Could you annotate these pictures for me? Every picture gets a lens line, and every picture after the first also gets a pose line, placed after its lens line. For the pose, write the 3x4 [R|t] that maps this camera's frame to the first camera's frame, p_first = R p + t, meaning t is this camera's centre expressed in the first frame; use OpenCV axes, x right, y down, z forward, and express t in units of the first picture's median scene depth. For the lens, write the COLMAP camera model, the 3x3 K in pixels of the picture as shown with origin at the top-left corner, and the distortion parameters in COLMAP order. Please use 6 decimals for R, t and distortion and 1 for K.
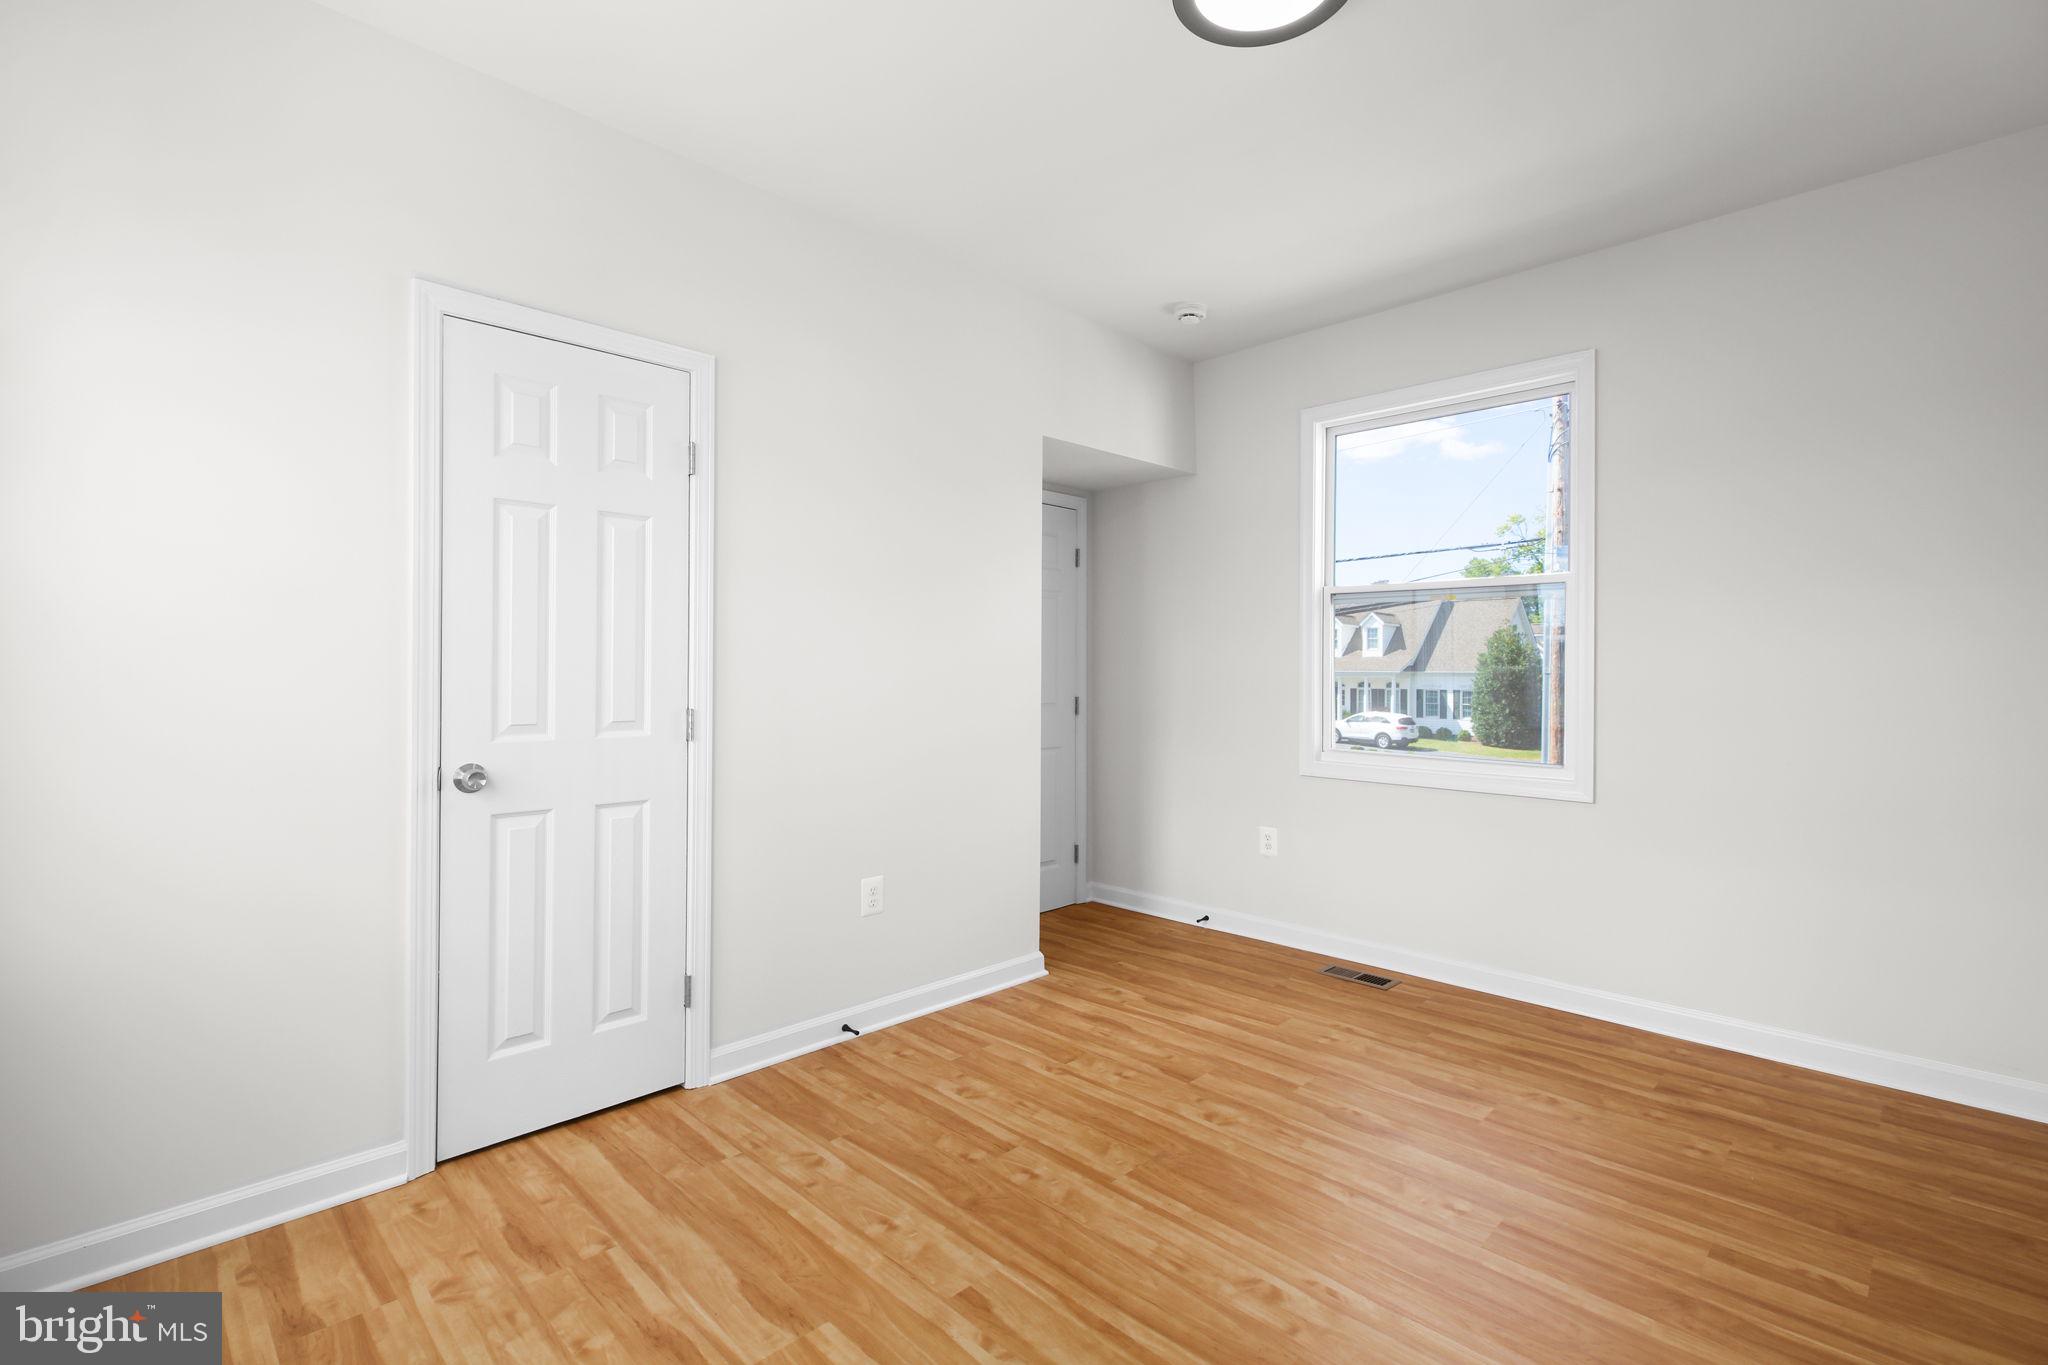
lens RADIAL K [[925.8, 0, 1035.8], [0, 925.8, 670.5], [0, 0, 1]] dist [0.002421, 0.000253]
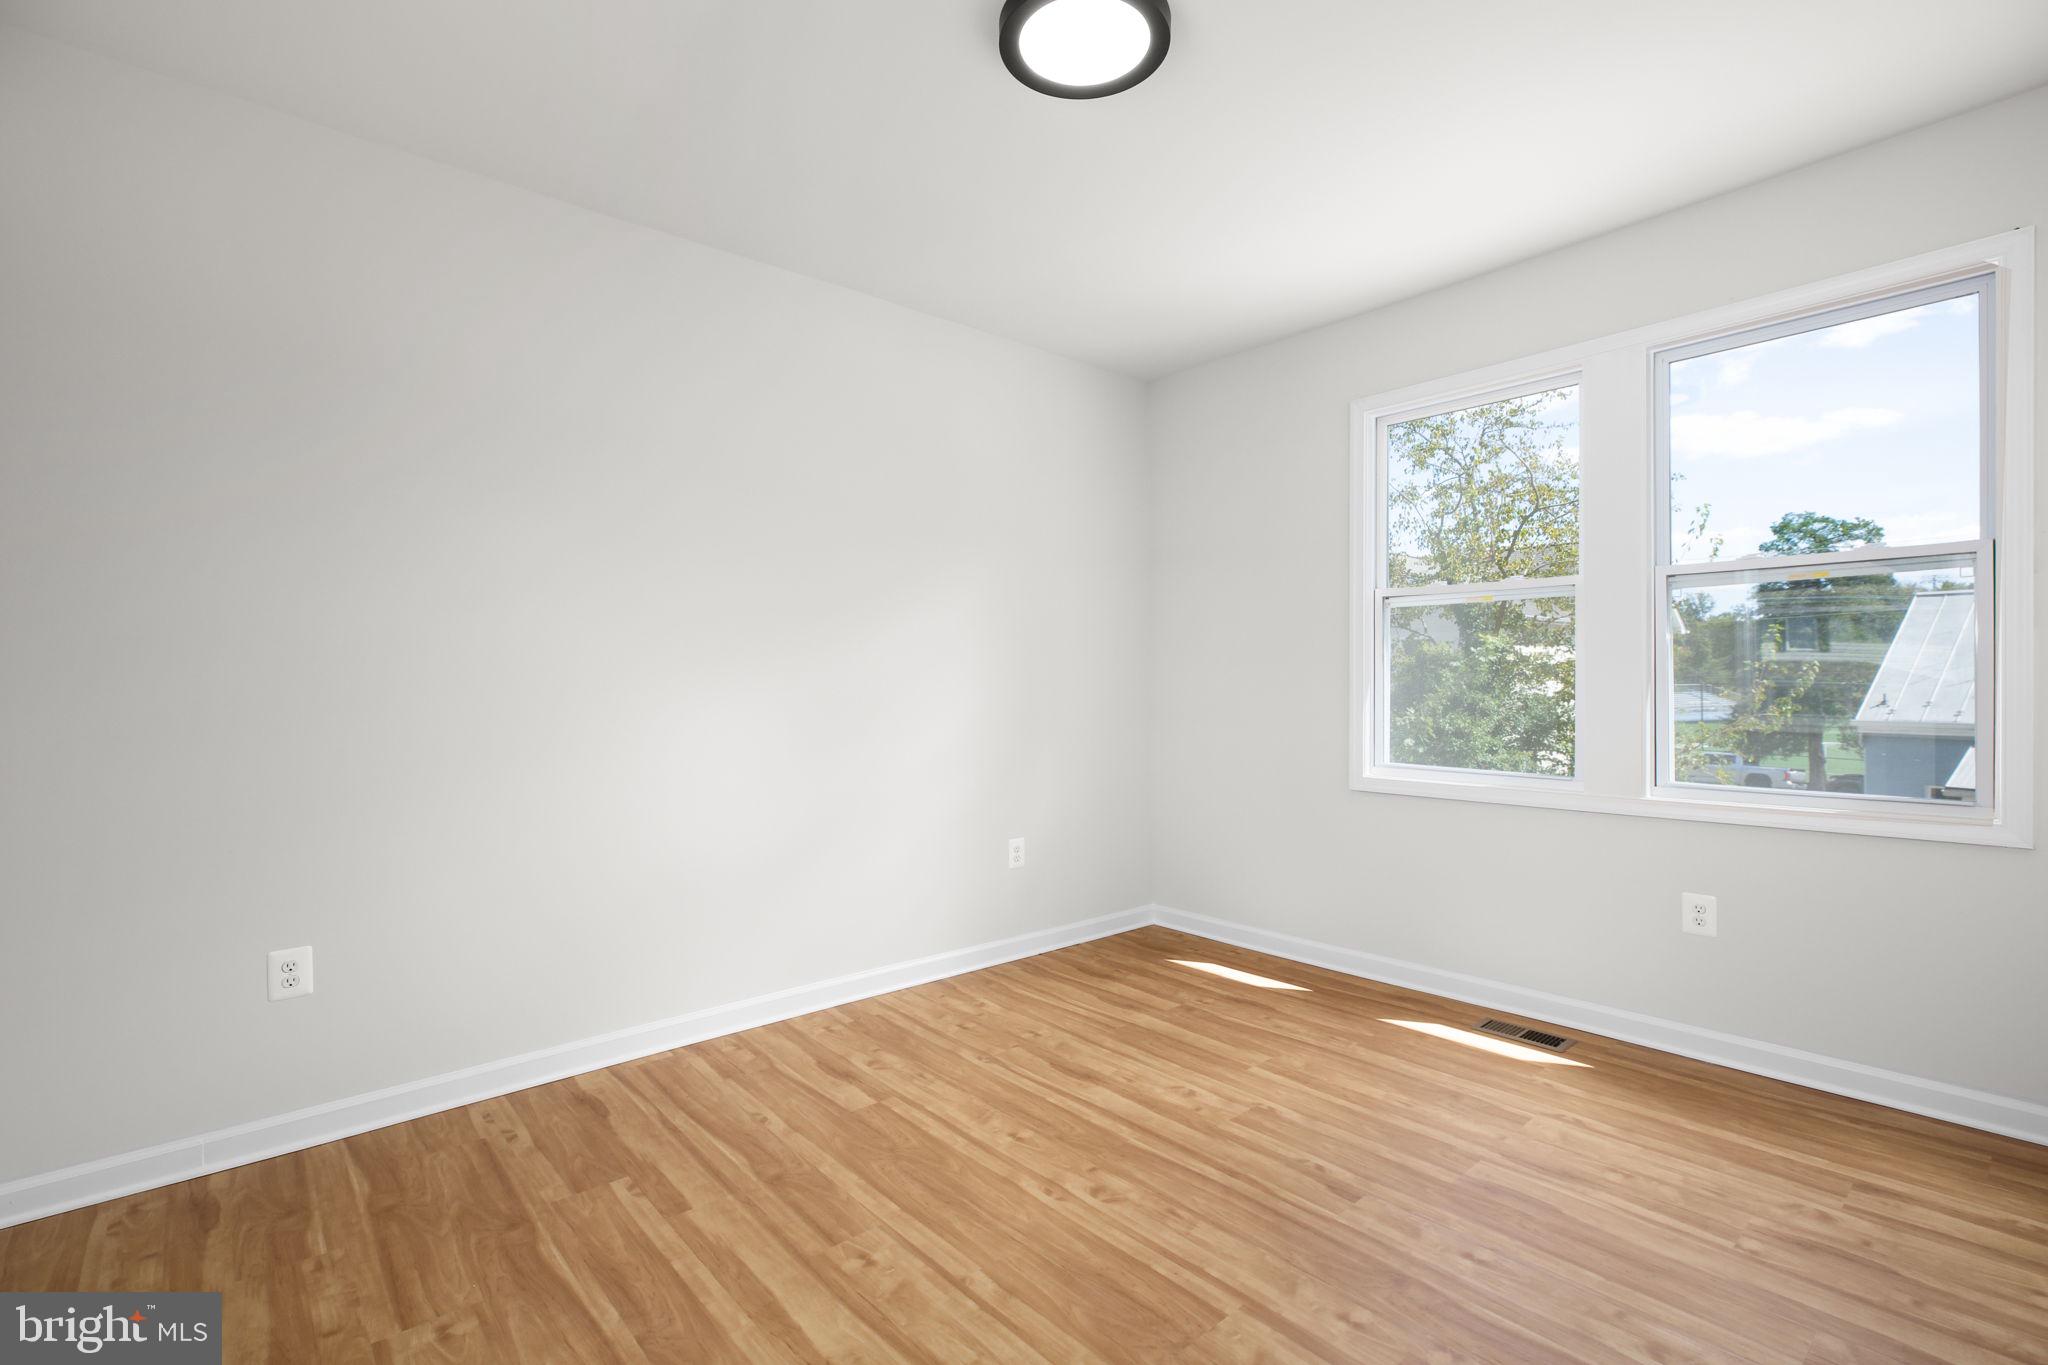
lens RADIAL K [[944.3, 0, 1024.0], [0, 944.3, 682.5], [0, 0, 1]] dist [-0.043935, 0.014563]
pose [[-0.997167, 0.004921, 0.075062, 0.194269], [0.004995, 0.999987, 0.000787, 0.002394], [-0.075057, 0.001159, -0.997179, 1.683769]]
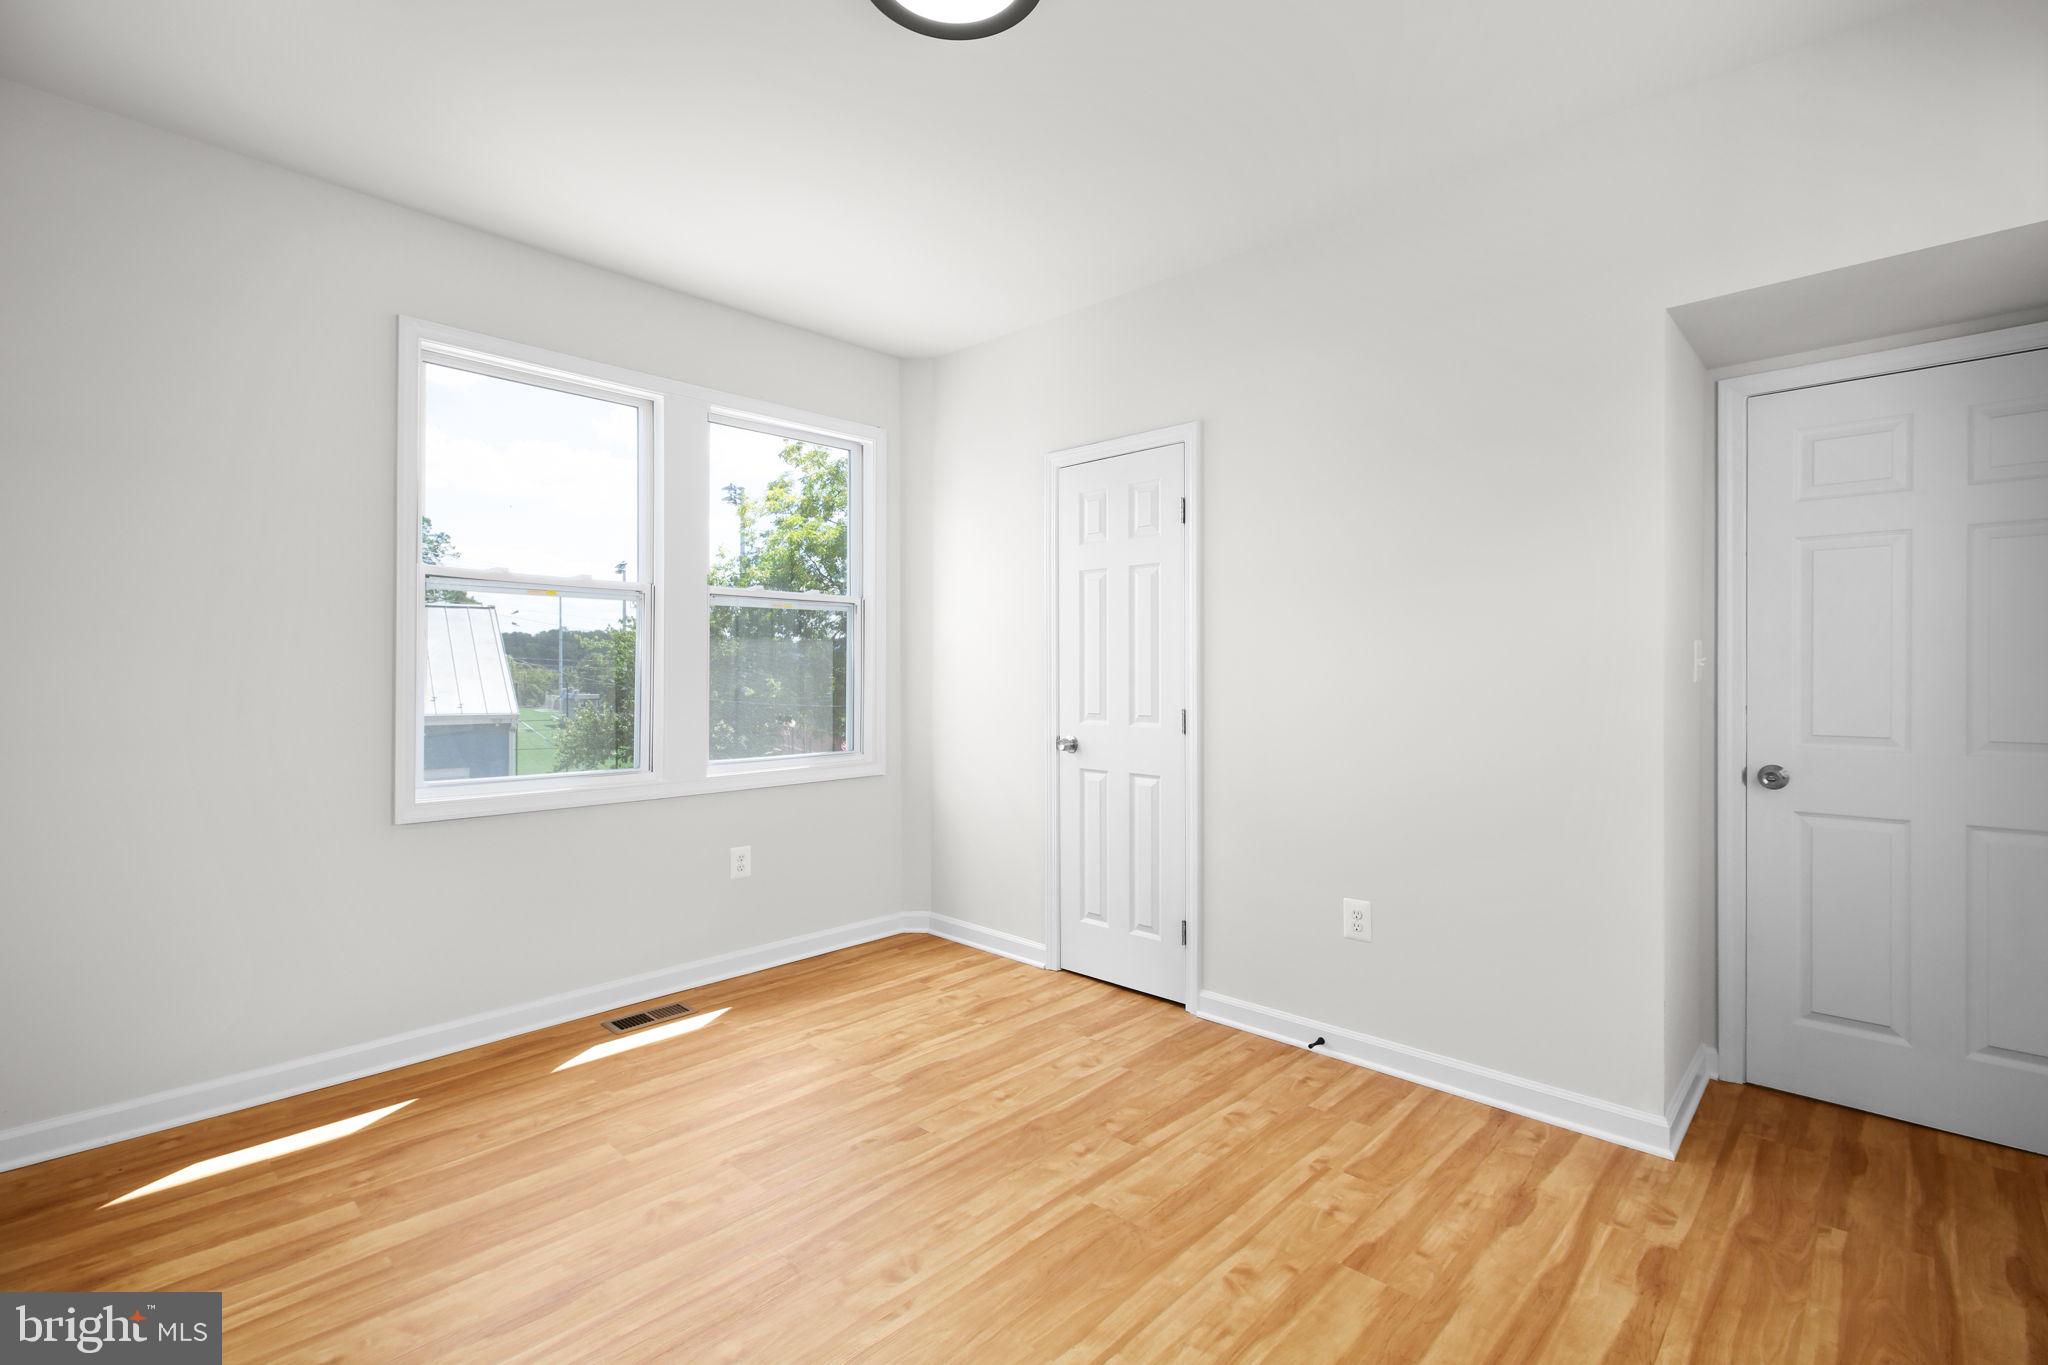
lens RADIAL K [[925.8, 0, 1035.8], [0, 925.8, 670.5], [0, 0, 1]] dist [0.002421, 0.000253]
pose [[0.038697, 0.000724, -0.999251, 0.997333], [0.000813, 0.999999, 0.000756, -0.014913], [0.999251, -0.000842, 0.038696, 0.845763]]
